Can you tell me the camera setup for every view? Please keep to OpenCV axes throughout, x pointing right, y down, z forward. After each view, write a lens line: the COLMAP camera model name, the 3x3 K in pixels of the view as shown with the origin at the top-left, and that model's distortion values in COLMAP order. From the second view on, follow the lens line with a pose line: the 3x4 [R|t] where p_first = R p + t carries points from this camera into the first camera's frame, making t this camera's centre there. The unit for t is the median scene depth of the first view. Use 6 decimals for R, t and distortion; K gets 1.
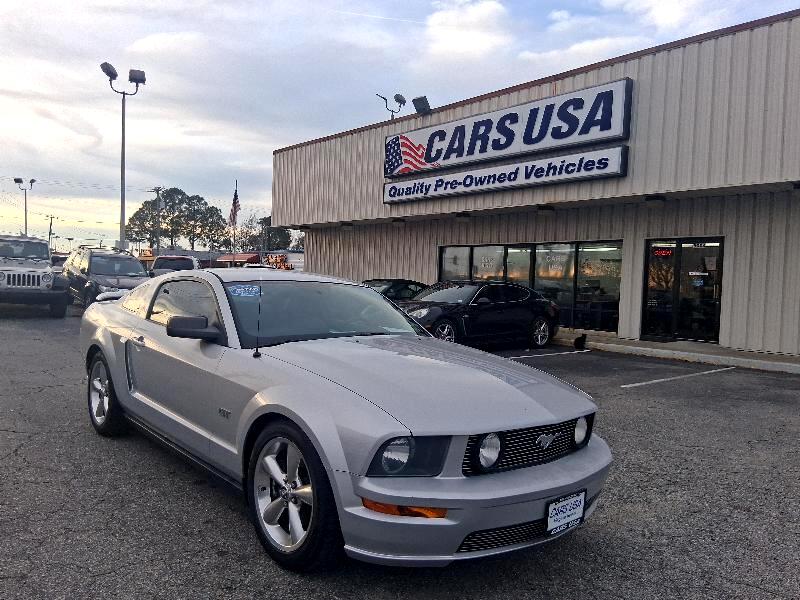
lens RADIAL K [[600.6, 0, 398.1], [0, 600.6, 299.7], [0, 0, 1]] dist [0.113305, -0.168378]
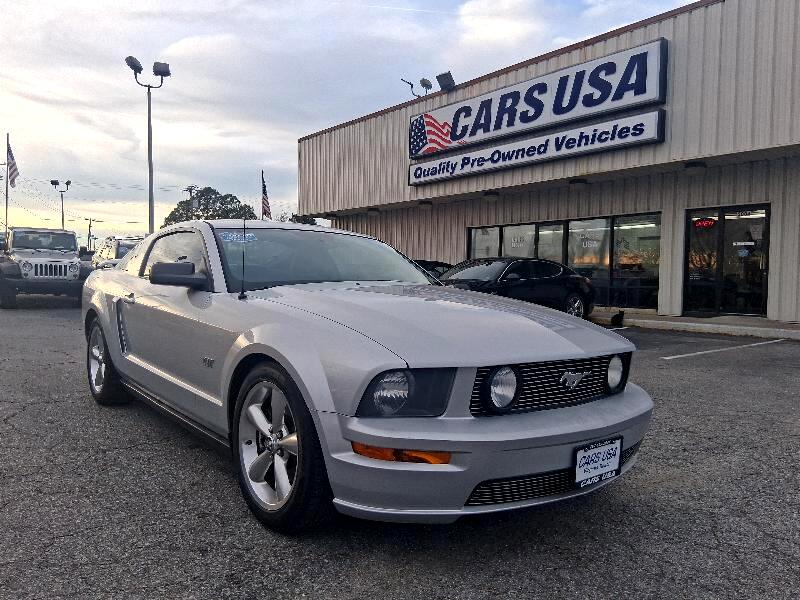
lens RADIAL K [[602.7, 0, 400.0], [0, 602.7, 300.0], [0, 0, 1]] dist [0.109627, -0.170140]
pose [[0.998425, -0.022343, -0.051456, 0.010376], [0.022860, 0.999694, 0.009476, 0.022601], [0.051229, -0.010637, 0.998630, 0.029870]]
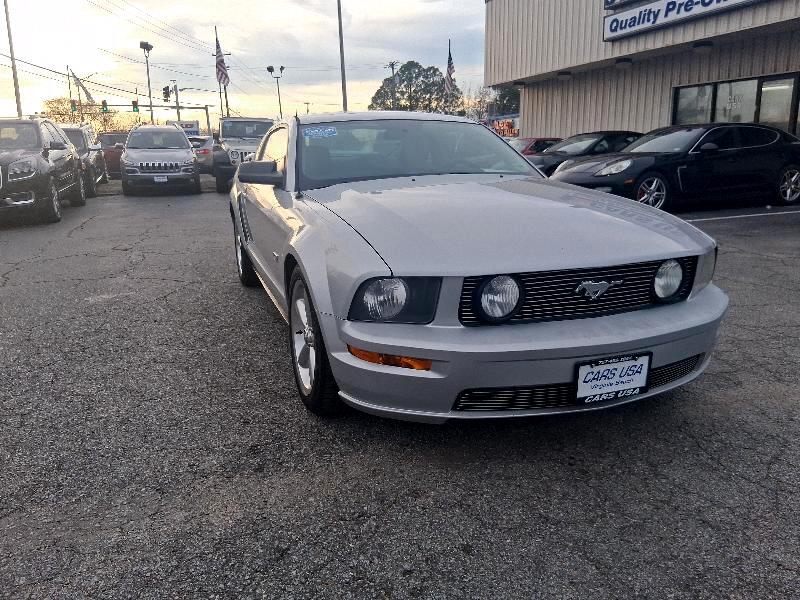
lens RADIAL K [[602.7, 0, 400.0], [0, 602.7, 300.0], [0, 0, 1]] dist [0.109627, -0.170140]
pose [[0.927240, 0.029598, -0.373296, 0.063447], [0.048782, 0.978829, 0.198779, 0.016986], [0.371276, -0.202526, 0.906166, 0.044028]]
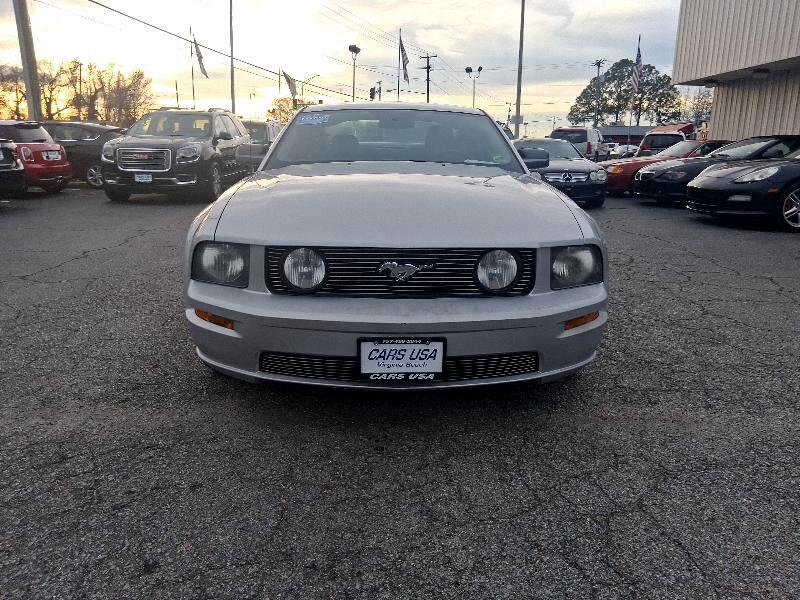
lens RADIAL K [[602.7, 0, 400.0], [0, 602.7, 300.0], [0, 0, 1]] dist [0.109627, -0.170140]
pose [[0.768495, 0.118854, -0.628721, 0.153577], [0.003678, 0.981760, 0.190089, 0.025638], [0.639846, -0.148394, 0.754040, 0.086416]]
